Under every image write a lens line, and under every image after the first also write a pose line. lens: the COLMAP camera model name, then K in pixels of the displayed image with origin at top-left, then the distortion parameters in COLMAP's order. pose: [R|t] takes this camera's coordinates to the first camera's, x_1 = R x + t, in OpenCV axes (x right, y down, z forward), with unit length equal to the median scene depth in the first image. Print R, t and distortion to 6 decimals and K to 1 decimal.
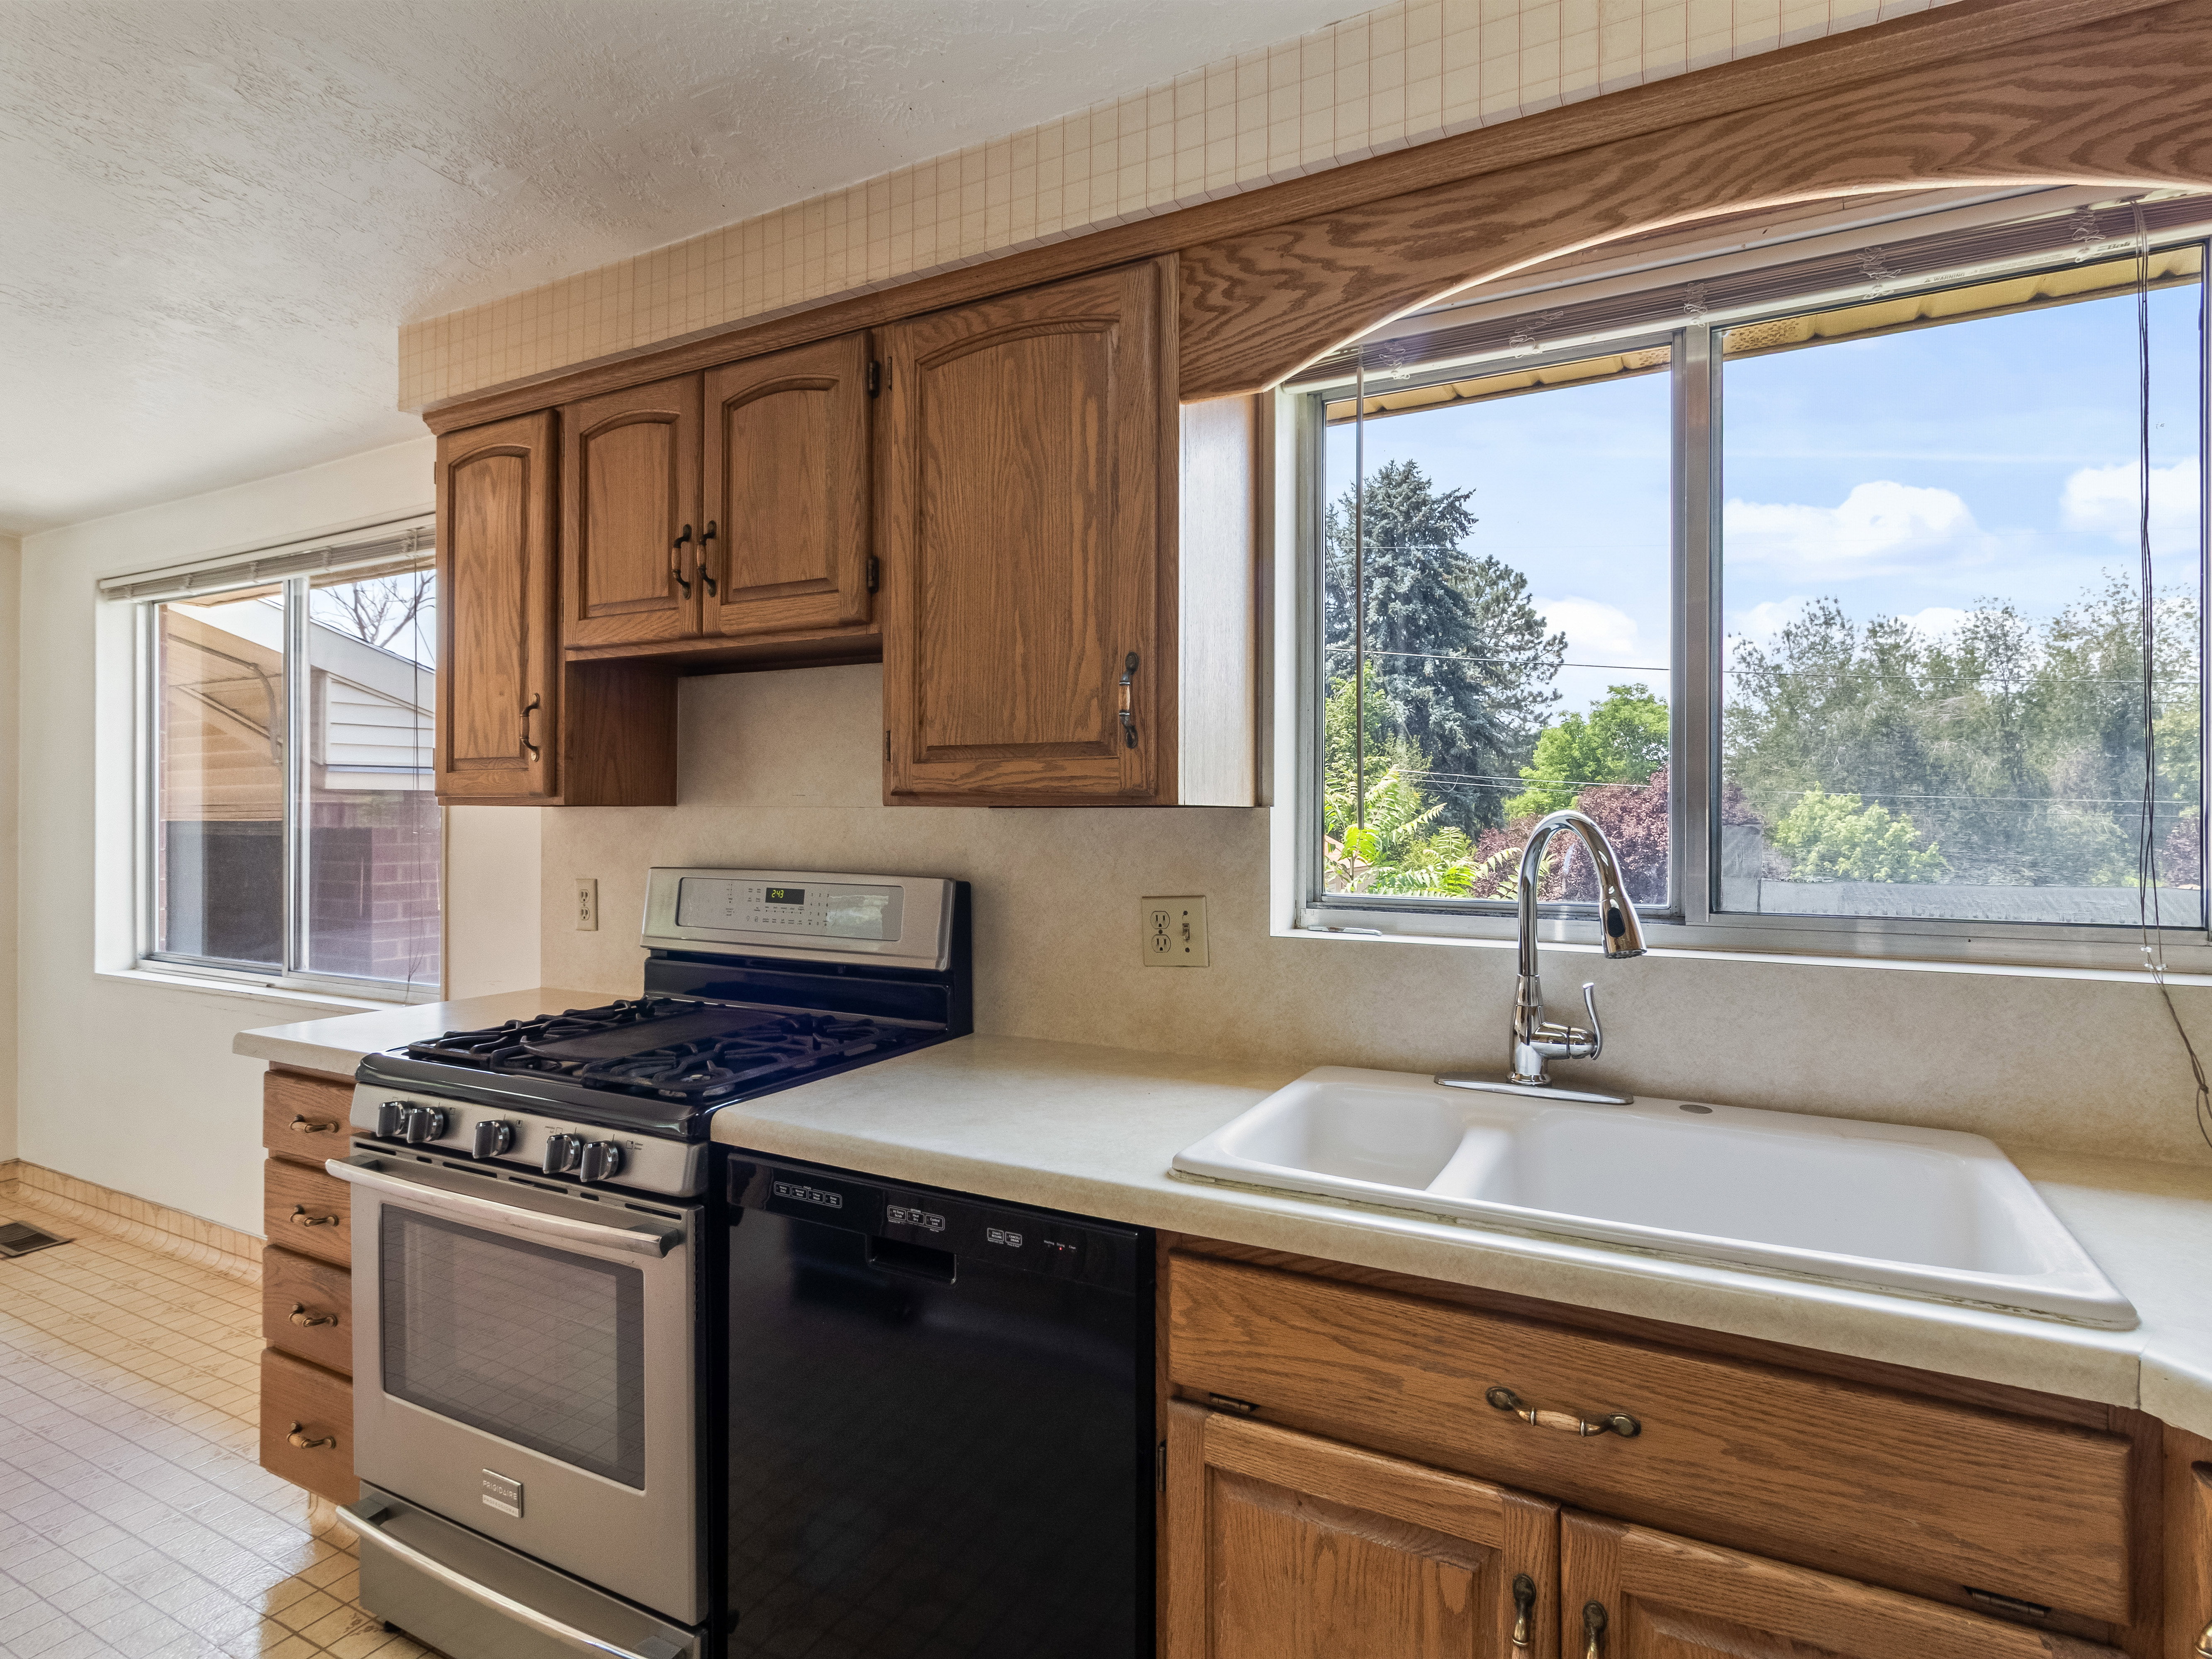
lens RADIAL K [[1163.6, 0, 1115.7], [0, 1163.6, 805.9], [0, 0, 1]] dist [0.000715, 0.001573]
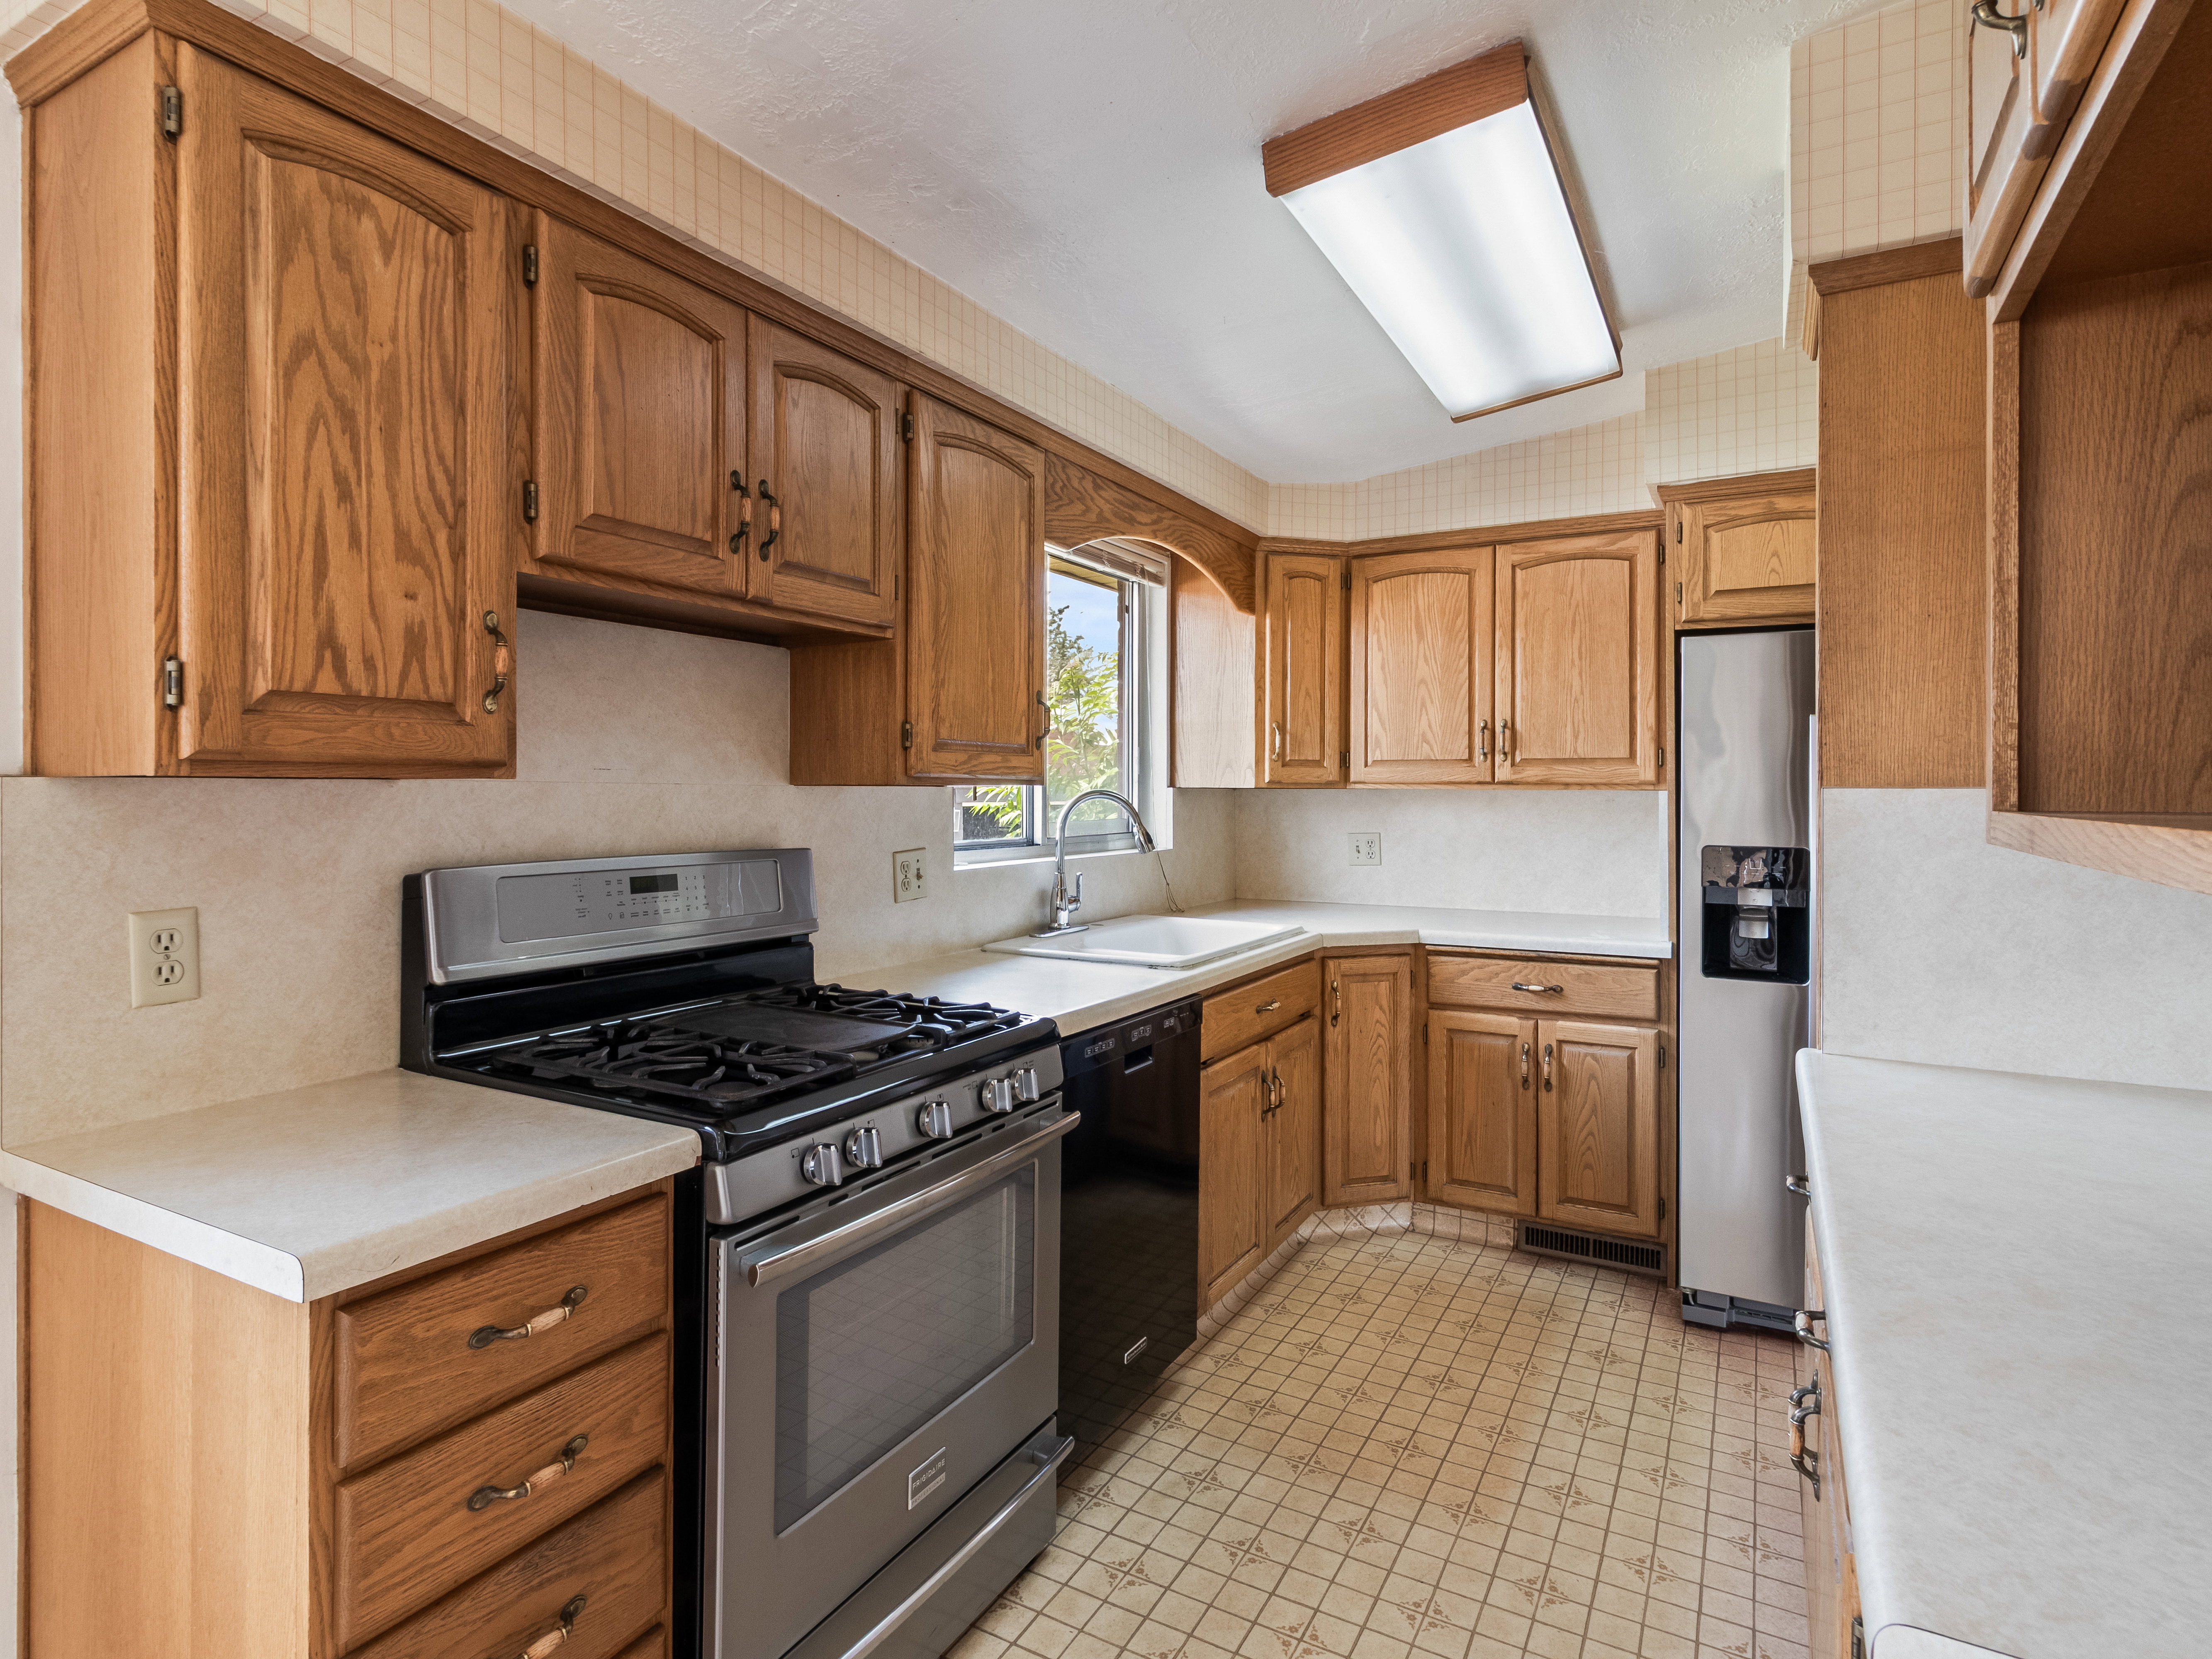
lens RADIAL K [[1163.6, 0, 1102.8], [0, 1163.6, 786.5], [0, 0, 1]] dist [0.000715, 0.001573]
pose [[0.026313, 0.003610, 0.999647, -1.420554], [-0.005244, 0.999980, -0.003473, 0.005472], [-0.999640, -0.005151, 0.026331, 0.777154]]
